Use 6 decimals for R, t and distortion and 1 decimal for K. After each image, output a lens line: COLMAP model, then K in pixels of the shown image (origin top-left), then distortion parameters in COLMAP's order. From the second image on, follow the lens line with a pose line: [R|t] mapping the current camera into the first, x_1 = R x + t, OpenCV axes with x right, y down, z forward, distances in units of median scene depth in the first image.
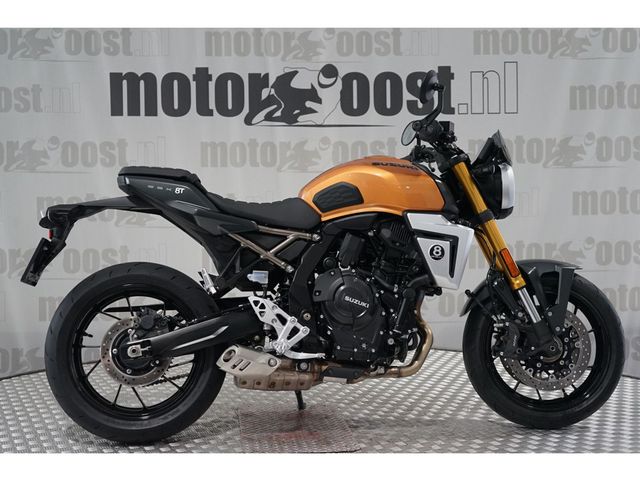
lens RADIAL K [[880.3, 0, 320.0], [0, 880.3, 240.0], [0, 0, 1]] dist [-0.033500, 0.016456]
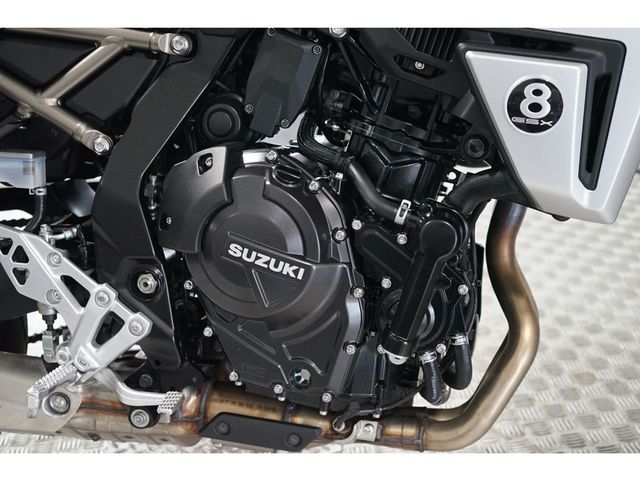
lens RADIAL K [[880.3, 0, 320.0], [0, 880.3, 240.0], [0, 0, 1]] dist [-0.033500, 0.016456]
pose [[0.948772, 0.060512, -0.310113, 0.157429], [0.047391, 0.943132, 0.329024, -0.040958], [0.312387, -0.326866, 0.891949, 0.714869]]
